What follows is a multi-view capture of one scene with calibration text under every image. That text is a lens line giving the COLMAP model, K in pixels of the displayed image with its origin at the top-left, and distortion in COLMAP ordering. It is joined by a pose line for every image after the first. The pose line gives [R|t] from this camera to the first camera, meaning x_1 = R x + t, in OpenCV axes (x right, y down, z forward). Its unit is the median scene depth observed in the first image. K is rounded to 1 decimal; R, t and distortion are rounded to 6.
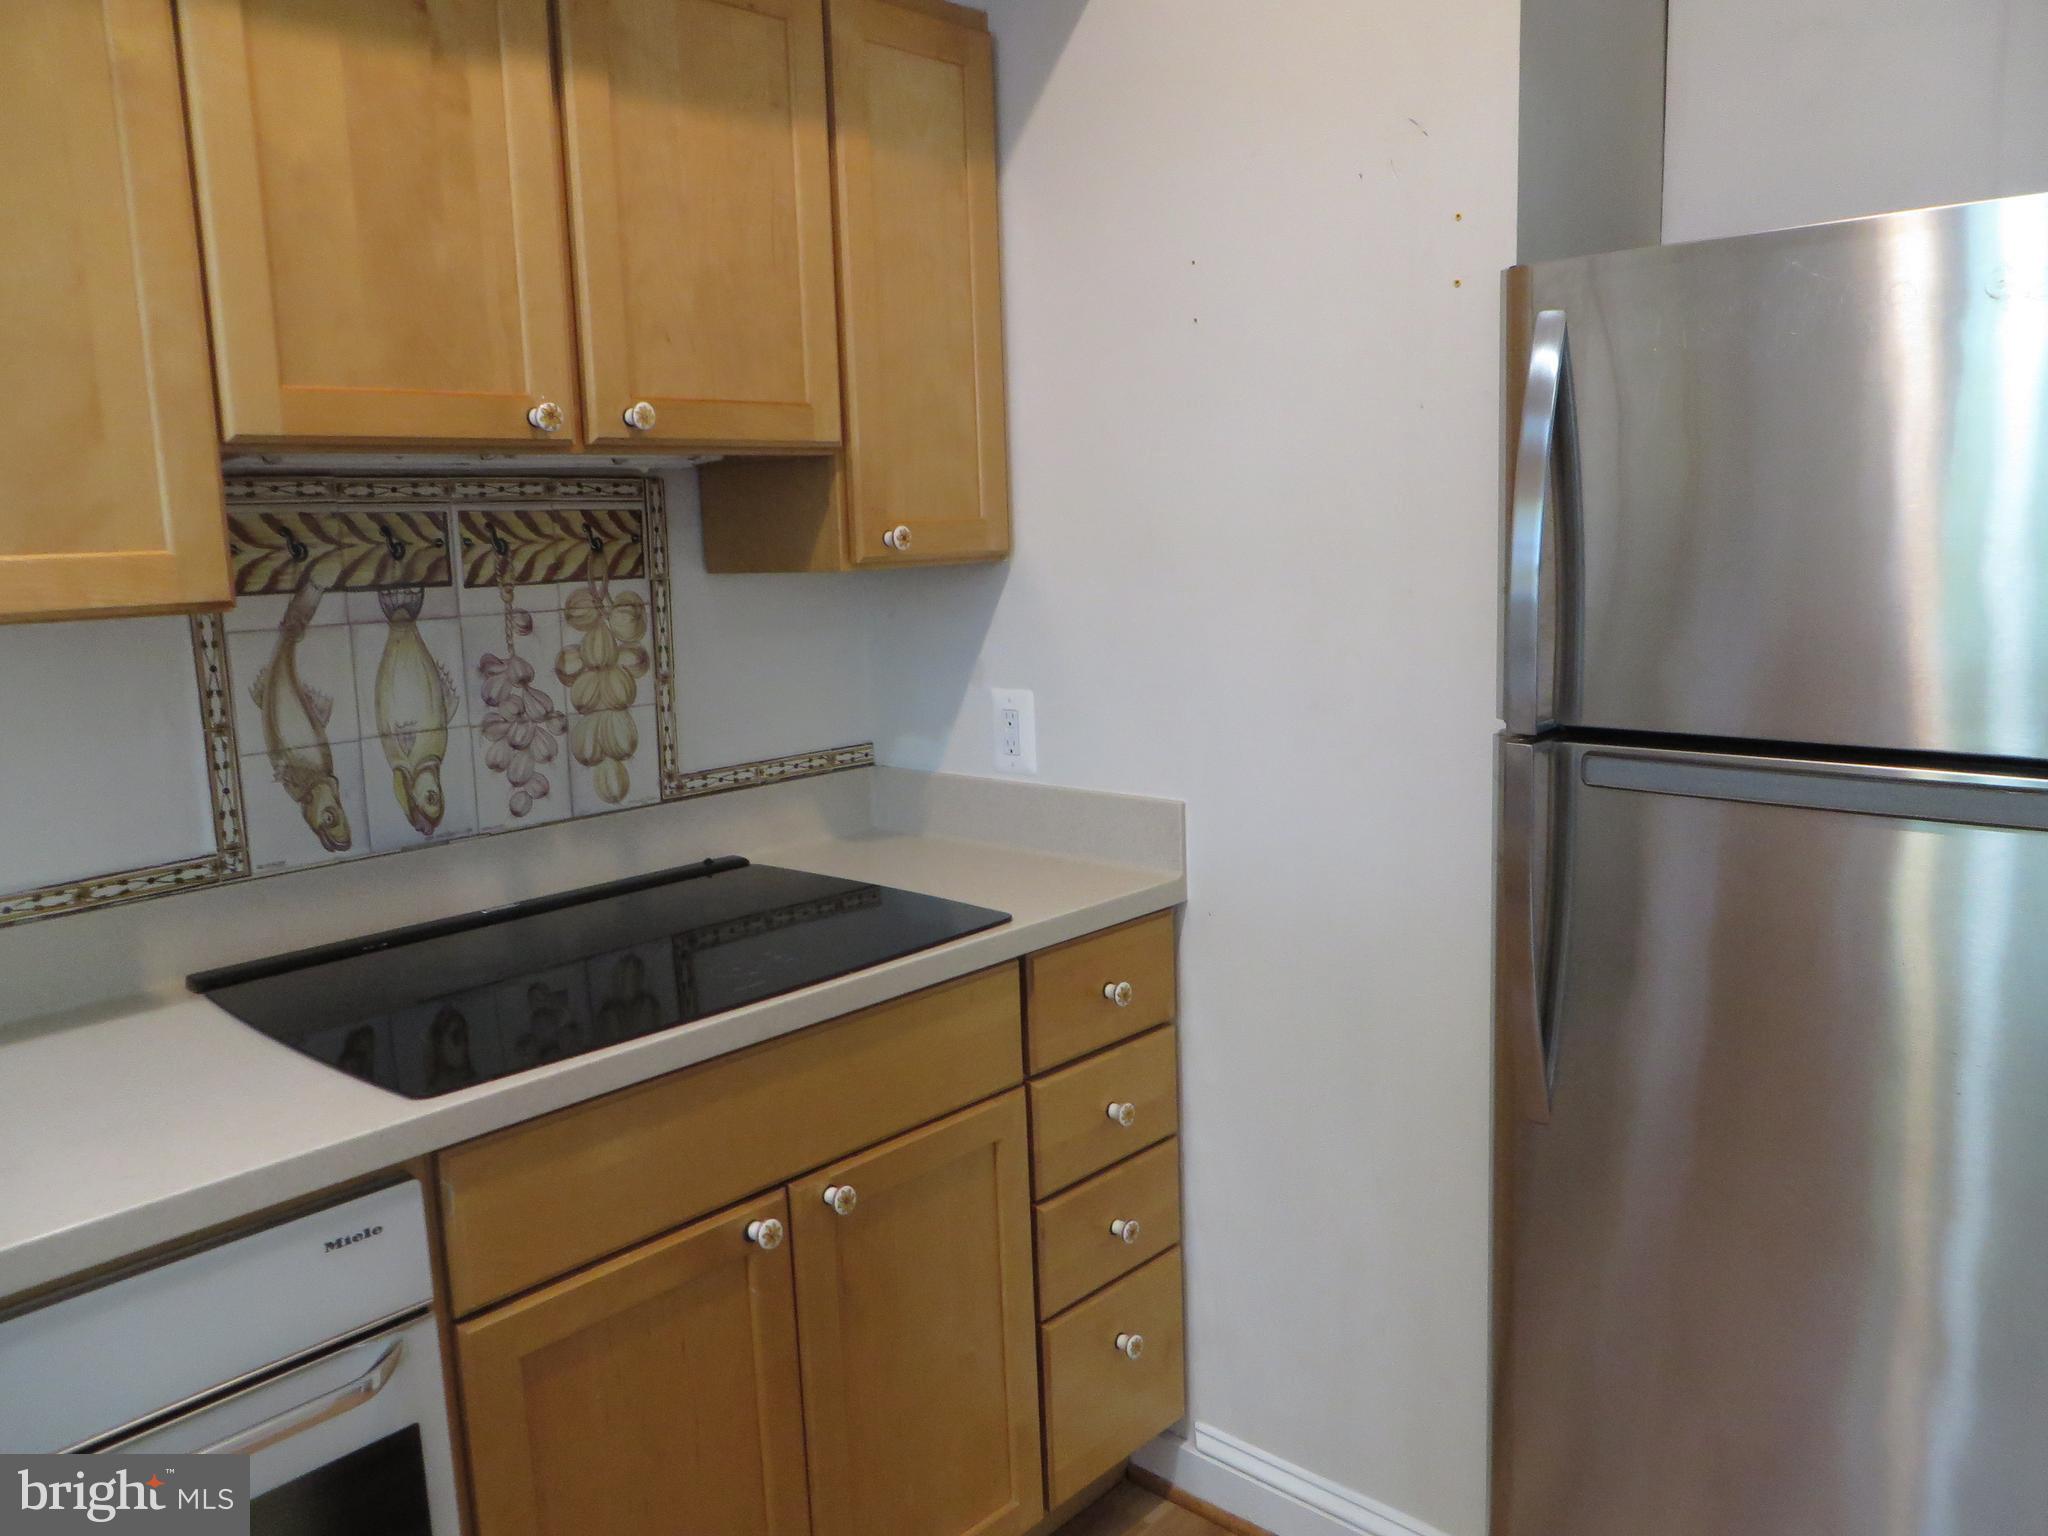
lens RADIAL K [[1542.8, 0, 1034.1], [0, 1542.8, 766.0], [0, 0, 1]] dist [-0.006202, 0.007065]
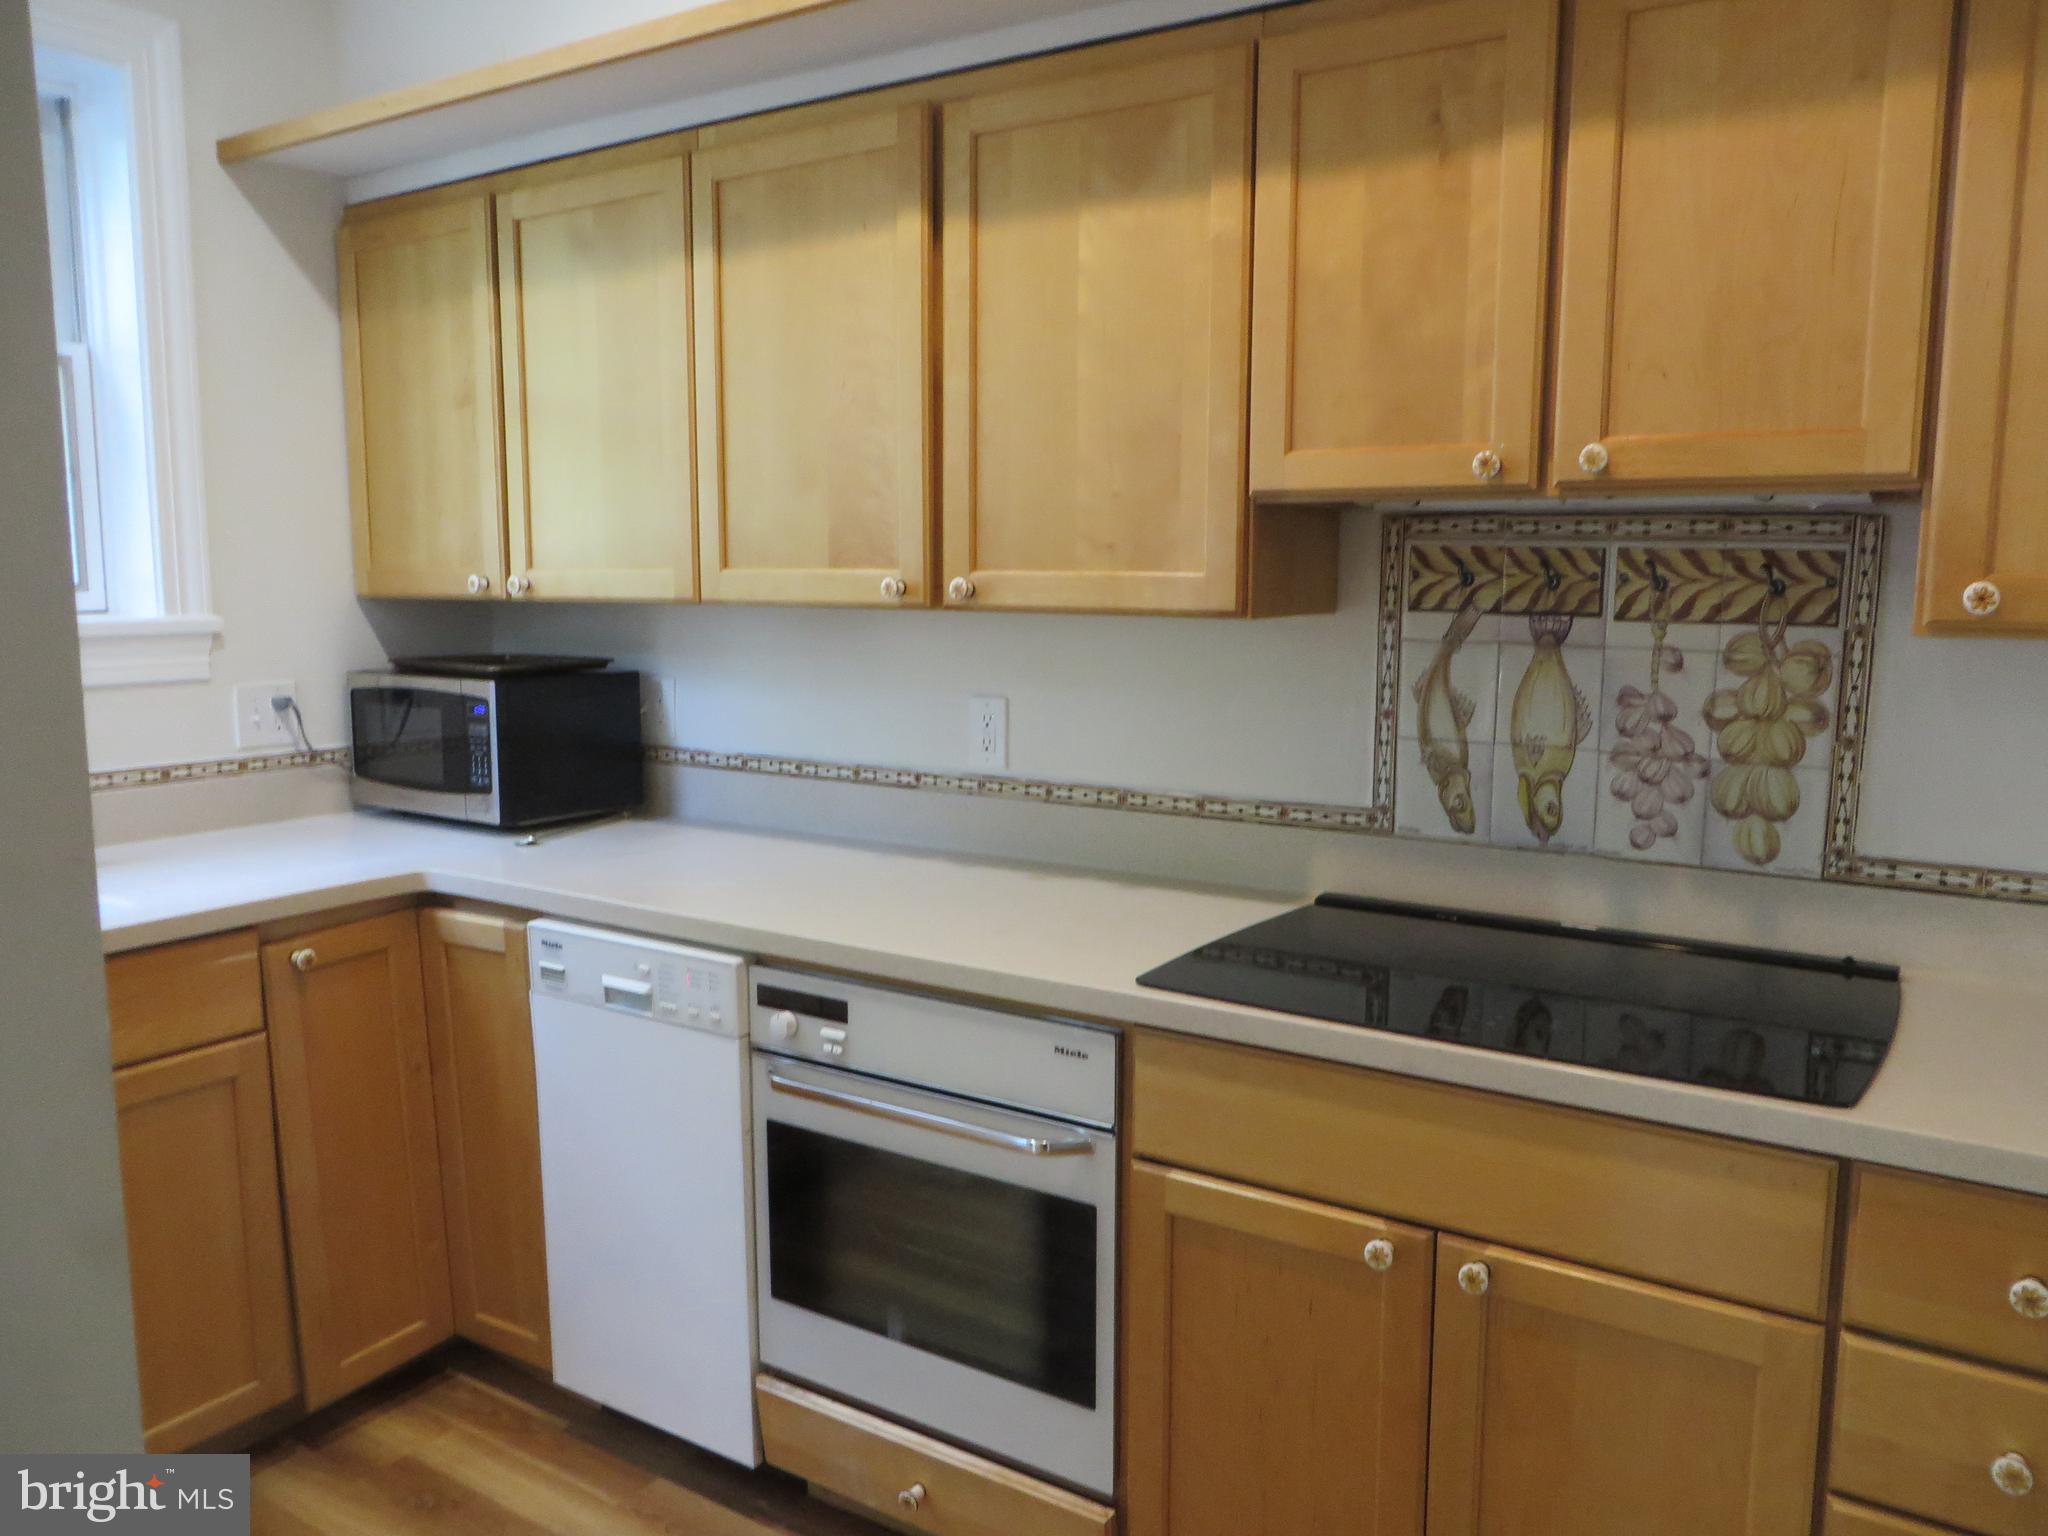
lens RADIAL K [[1542.8, 0, 1034.1], [0, 1542.8, 766.0], [0, 0, 1]] dist [-0.006202, 0.007065]
pose [[0.165720, 0.164209, -0.972406, 0.591825], [-0.168059, 0.976319, 0.136228, -0.094109], [0.971747, 0.140846, 0.189392, 0.425620]]
